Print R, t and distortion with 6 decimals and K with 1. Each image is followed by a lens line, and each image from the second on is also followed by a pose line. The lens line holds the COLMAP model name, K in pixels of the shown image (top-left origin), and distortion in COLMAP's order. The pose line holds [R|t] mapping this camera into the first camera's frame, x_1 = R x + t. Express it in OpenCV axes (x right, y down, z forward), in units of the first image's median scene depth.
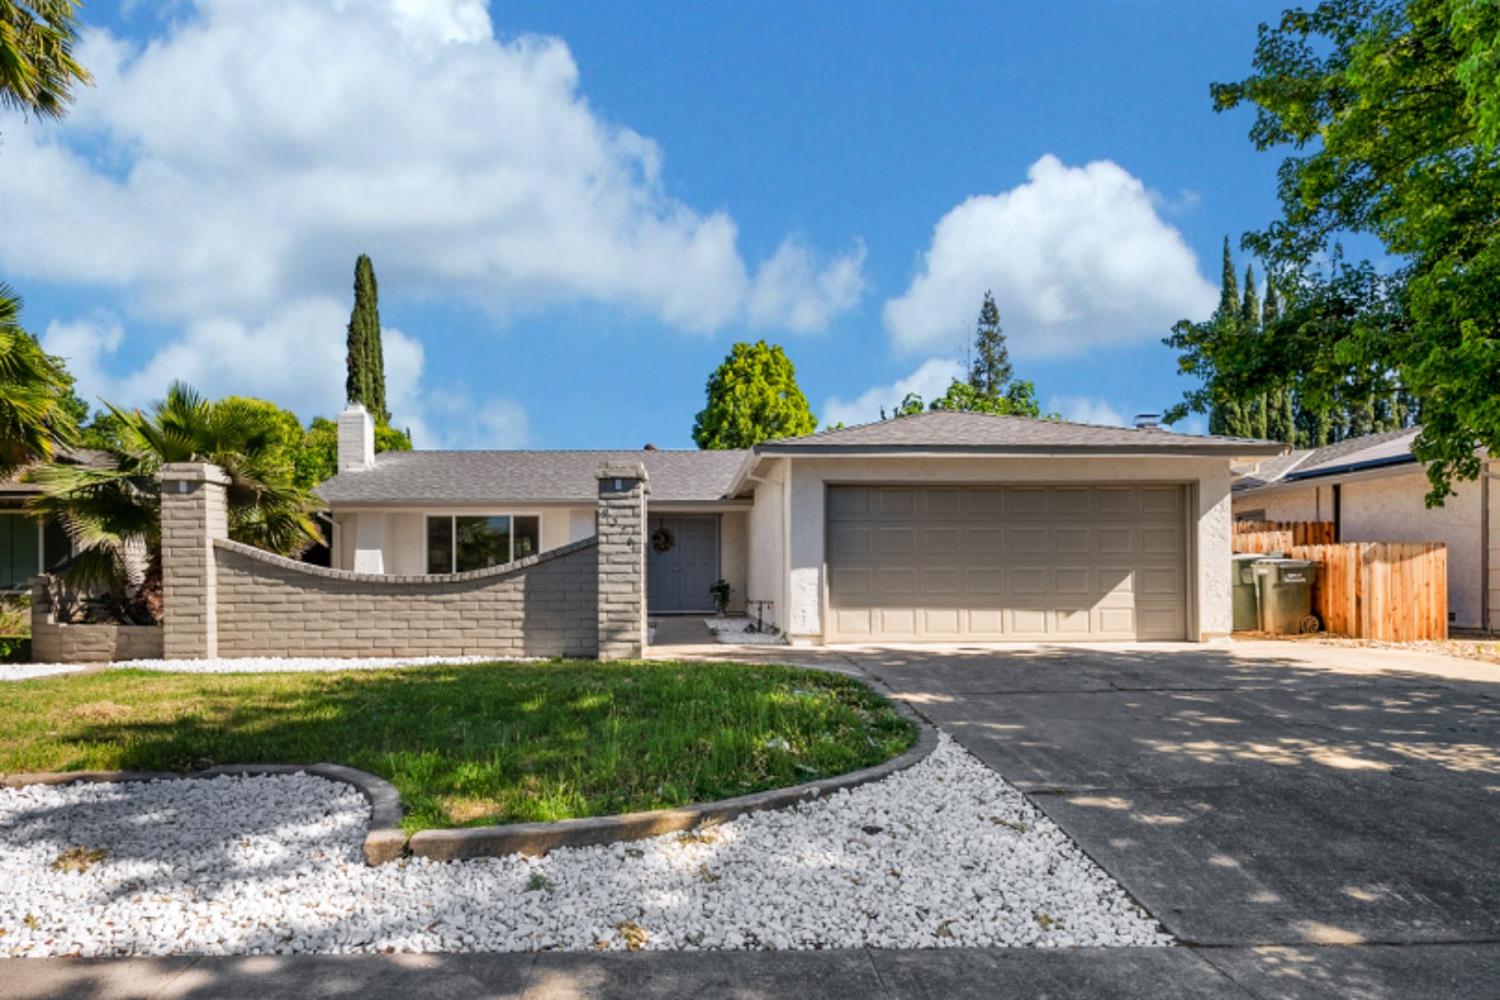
lens RADIAL K [[842.2, 0, 716.0], [0, 842.2, 558.3], [0, 0, 1]] dist [0.001543, 0.000390]
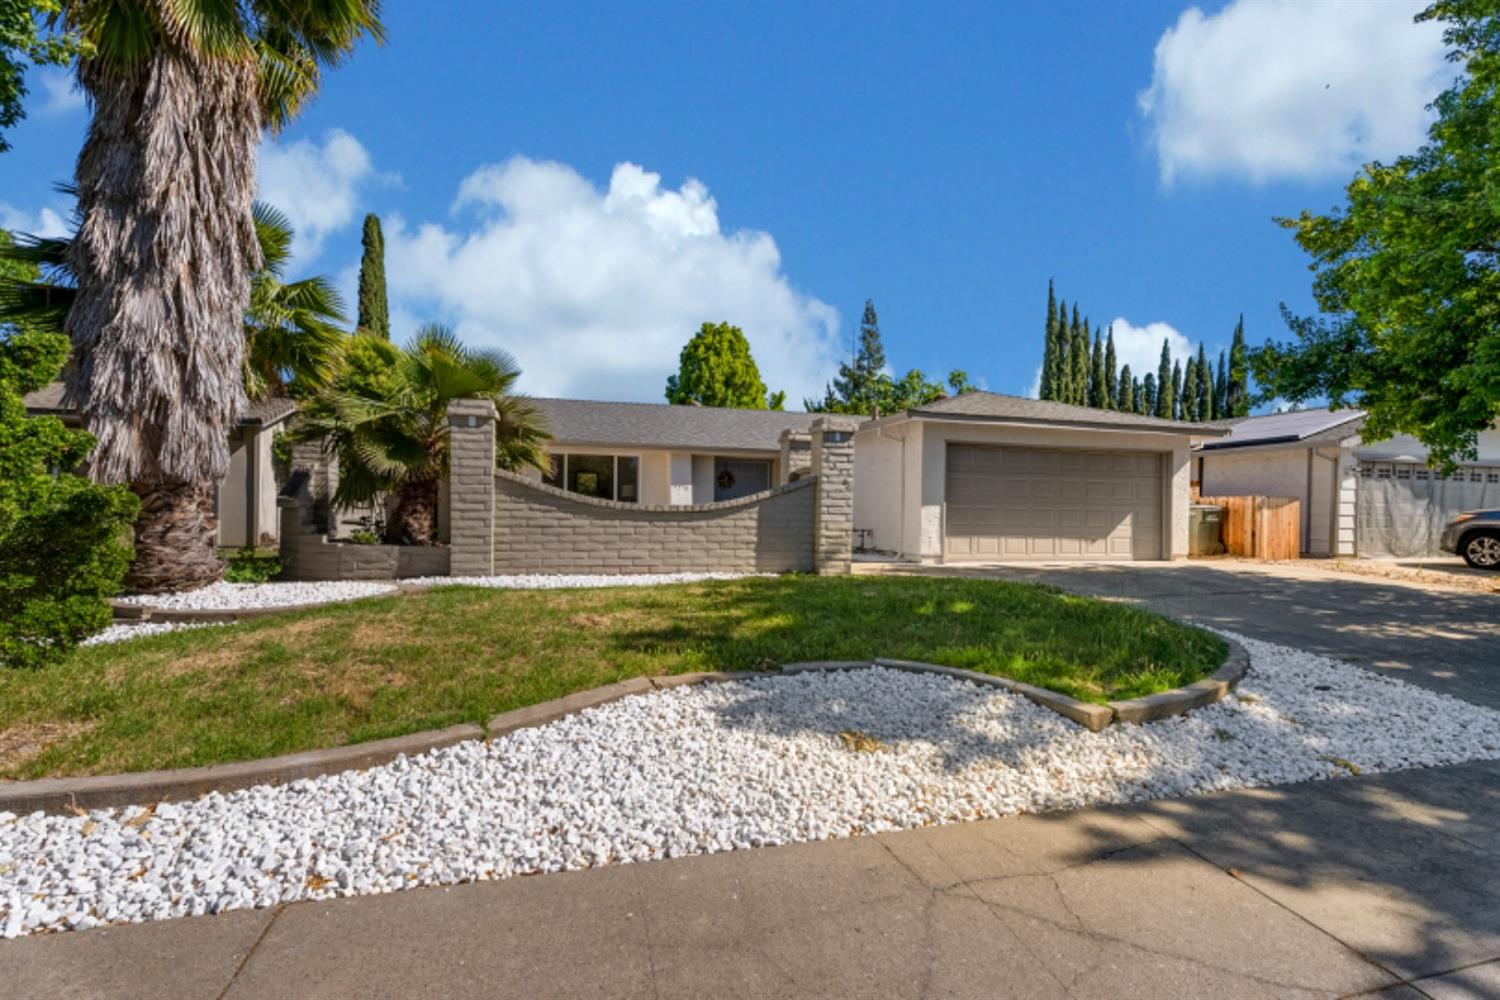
lens RADIAL K [[670.4, 0, 753.3], [0, 670.4, 492.7], [0, 0, 1]] dist [0.003974, -0.002228]
pose [[0.968734, 0.024517, 0.246886, -0.418092], [-0.023659, 0.999699, -0.006441, 0.005211], [-0.246970, 0.000399, 0.969023, 0.044114]]
